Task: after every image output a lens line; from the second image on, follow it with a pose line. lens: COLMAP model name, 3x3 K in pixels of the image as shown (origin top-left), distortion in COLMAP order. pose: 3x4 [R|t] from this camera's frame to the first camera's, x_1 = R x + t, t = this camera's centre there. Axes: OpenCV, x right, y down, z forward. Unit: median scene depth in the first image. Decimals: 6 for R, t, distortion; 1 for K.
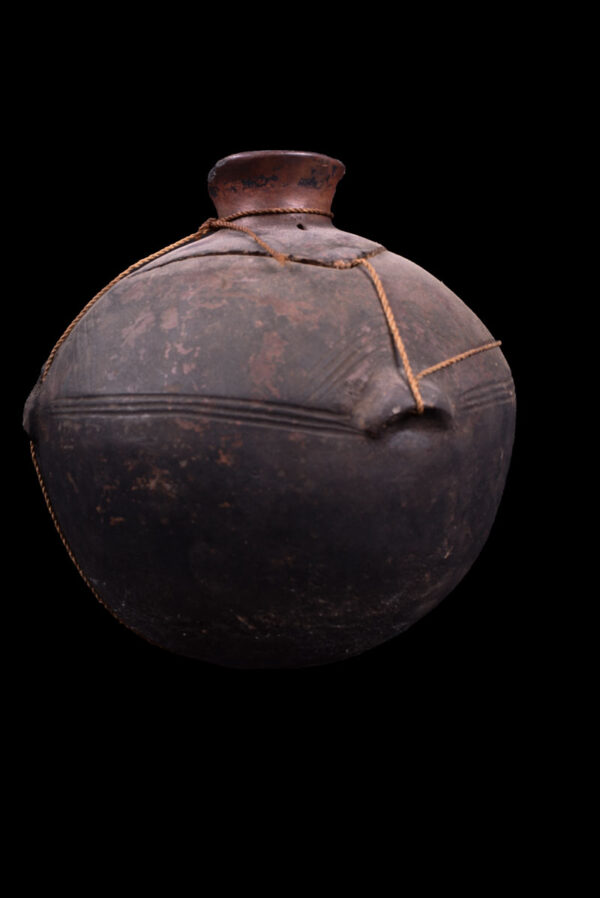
lens RADIAL K [[851.1, 0, 302.7], [0, 851.1, 444.9], [0, 0, 1]] dist [-0.032672, 0.000000]
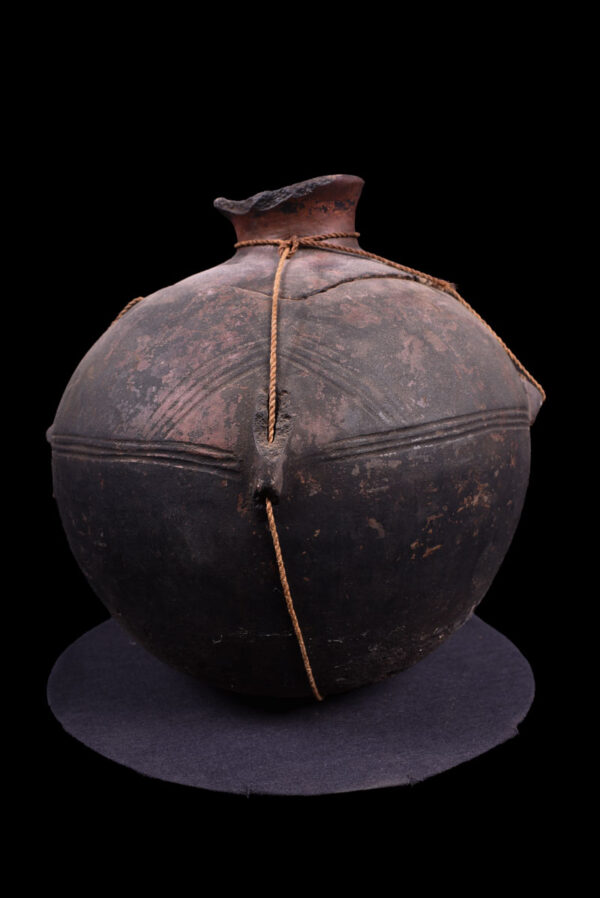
lens RADIAL K [[851.1, 0, 302.0], [0, 851.1, 453.0], [0, 0, 1]] dist [-0.032672, 0.000000]
pose [[0.455656, -0.159919, 0.875673, -1.153964], [0.159320, 0.982497, 0.096526, -0.142053], [-0.875782, 0.095530, 0.473159, 0.676172]]
